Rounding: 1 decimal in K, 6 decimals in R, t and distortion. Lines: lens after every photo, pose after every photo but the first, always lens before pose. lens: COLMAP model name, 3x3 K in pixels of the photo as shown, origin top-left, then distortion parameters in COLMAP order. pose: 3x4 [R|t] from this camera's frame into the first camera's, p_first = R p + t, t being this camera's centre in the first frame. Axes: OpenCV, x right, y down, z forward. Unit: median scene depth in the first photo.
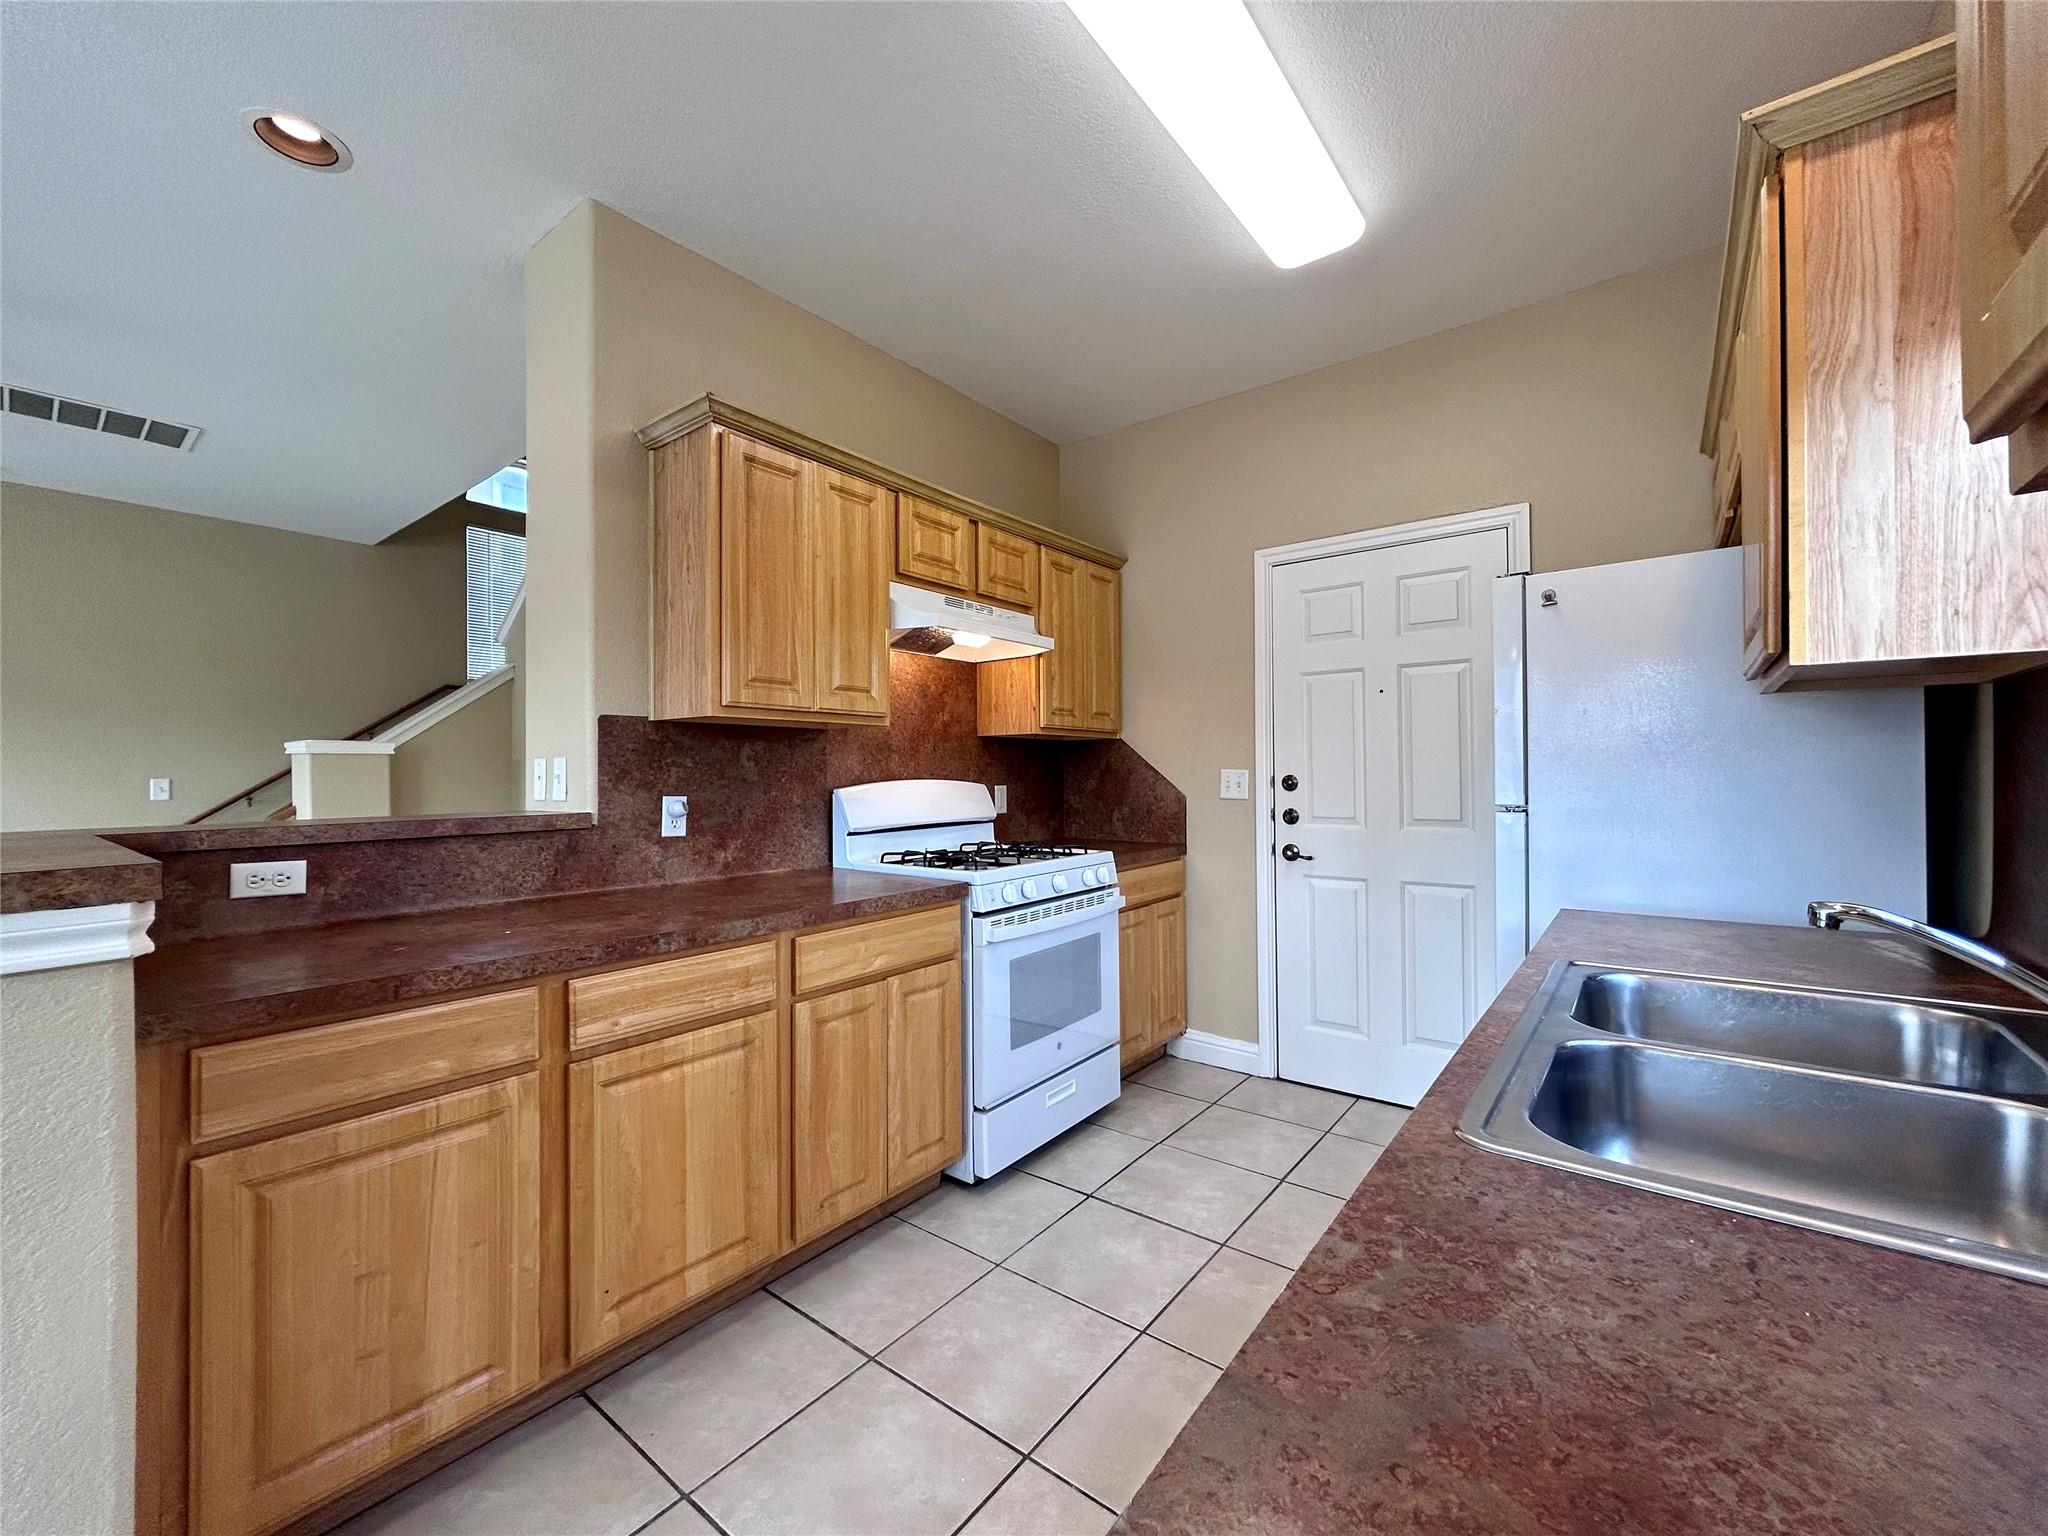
lens RADIAL K [[823.1, 0, 1028.0], [0, 823.1, 770.7], [0, 0, 1]] dist [0.000551, 0.000543]
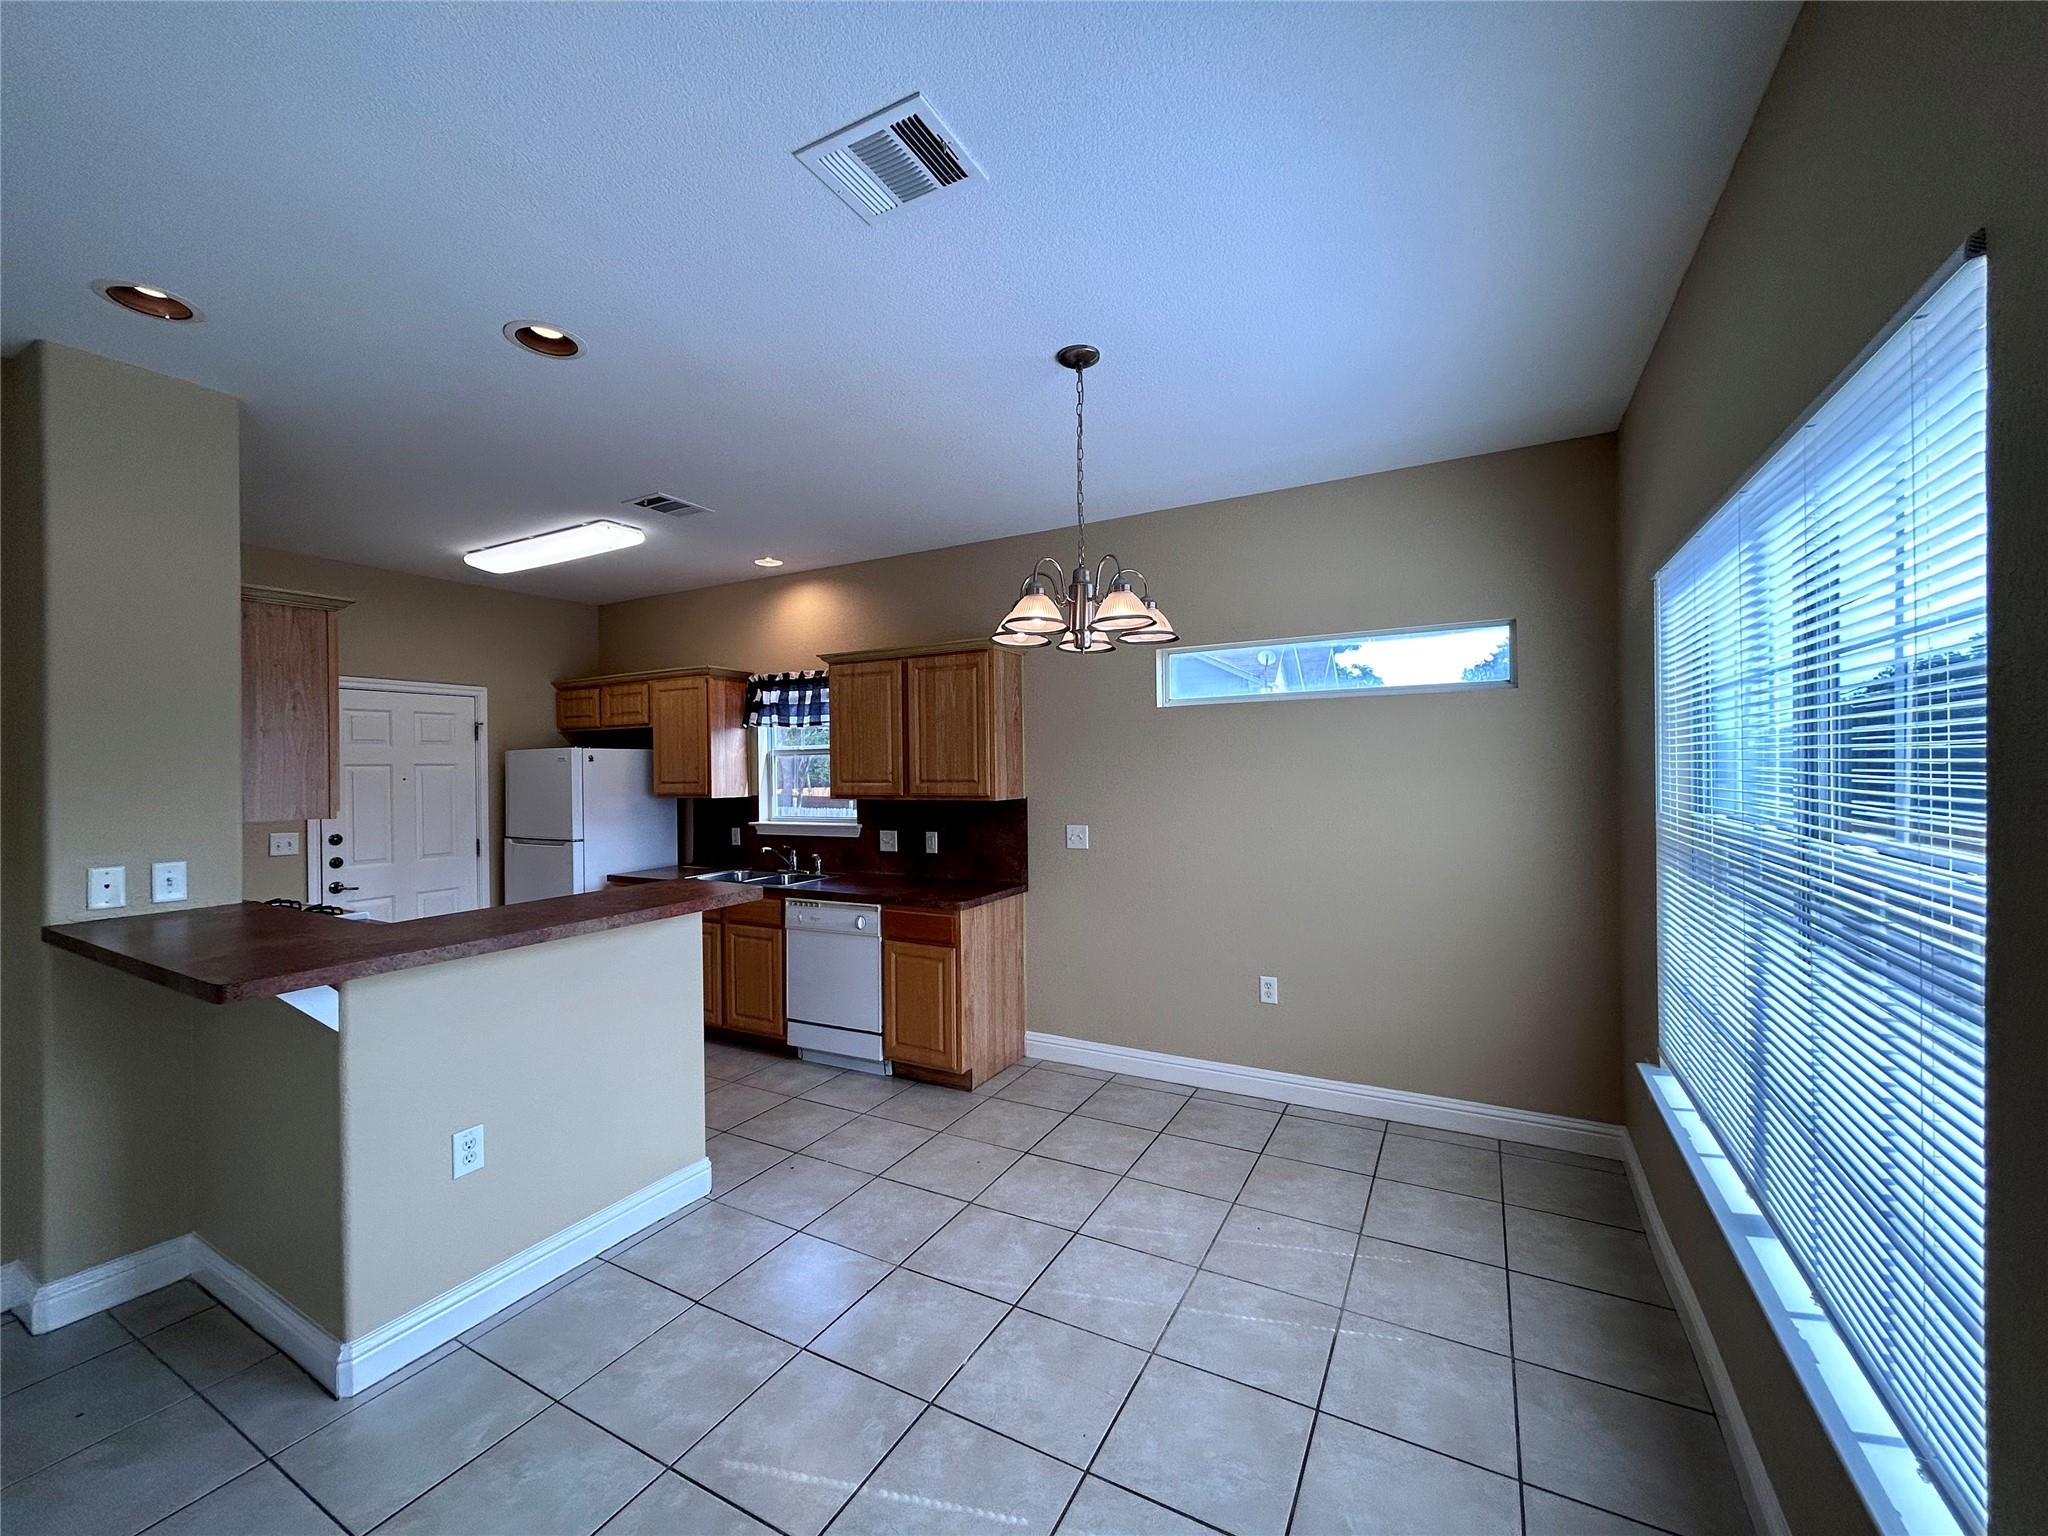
lens RADIAL K [[823.1, 0, 1024.6], [0, 823.1, 771.1], [0, 0, 1]] dist [0.000551, 0.000543]
pose [[-0.157689, 0.006842, 0.987465, -1.496786], [0.010911, 0.999927, -0.005186, -0.097545], [-0.987428, 0.009956, -0.157753, 0.035973]]
